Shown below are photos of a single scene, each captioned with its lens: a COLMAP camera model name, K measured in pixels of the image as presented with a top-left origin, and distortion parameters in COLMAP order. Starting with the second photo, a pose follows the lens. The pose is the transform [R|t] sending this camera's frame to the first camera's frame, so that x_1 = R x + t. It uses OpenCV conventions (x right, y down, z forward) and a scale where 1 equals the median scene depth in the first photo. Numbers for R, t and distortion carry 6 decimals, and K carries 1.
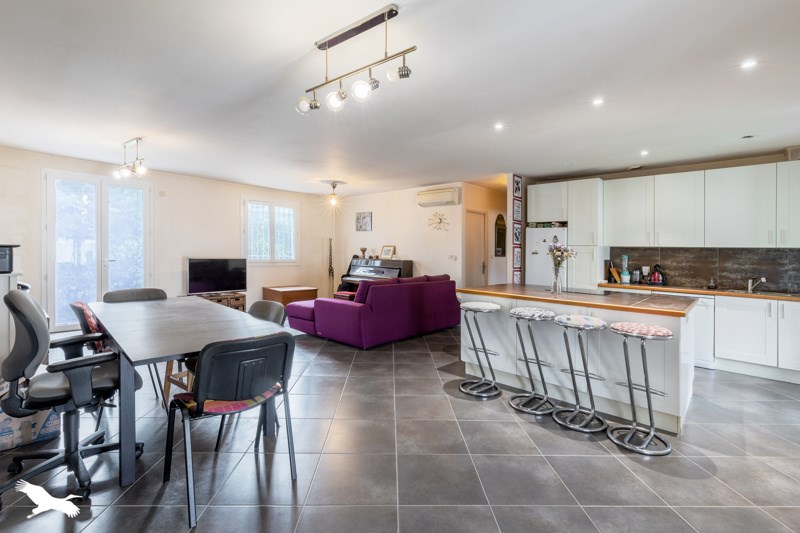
lens RADIAL K [[405.7, 0, 399.5], [0, 405.7, 238.0], [0, 0, 1]] dist [0.002111, 0.000376]
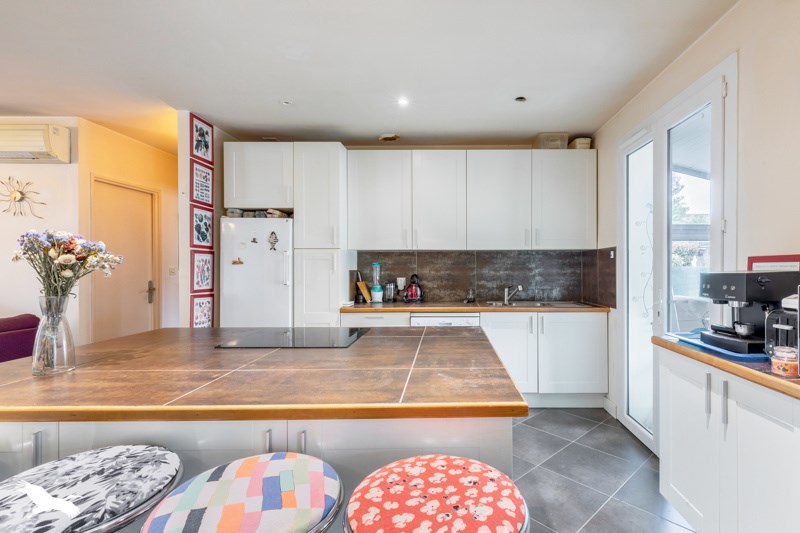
lens RADIAL K [[367.4, 0, 400.5], [0, 367.4, 252.7], [0, 0, 1]] dist [0.001632, 0.000190]
pose [[0.832640, -0.006264, 0.553779, 0.242833], [0.006089, 0.999979, 0.002157, 0.024202], [-0.553781, 0.001575, 0.832661, 0.455680]]
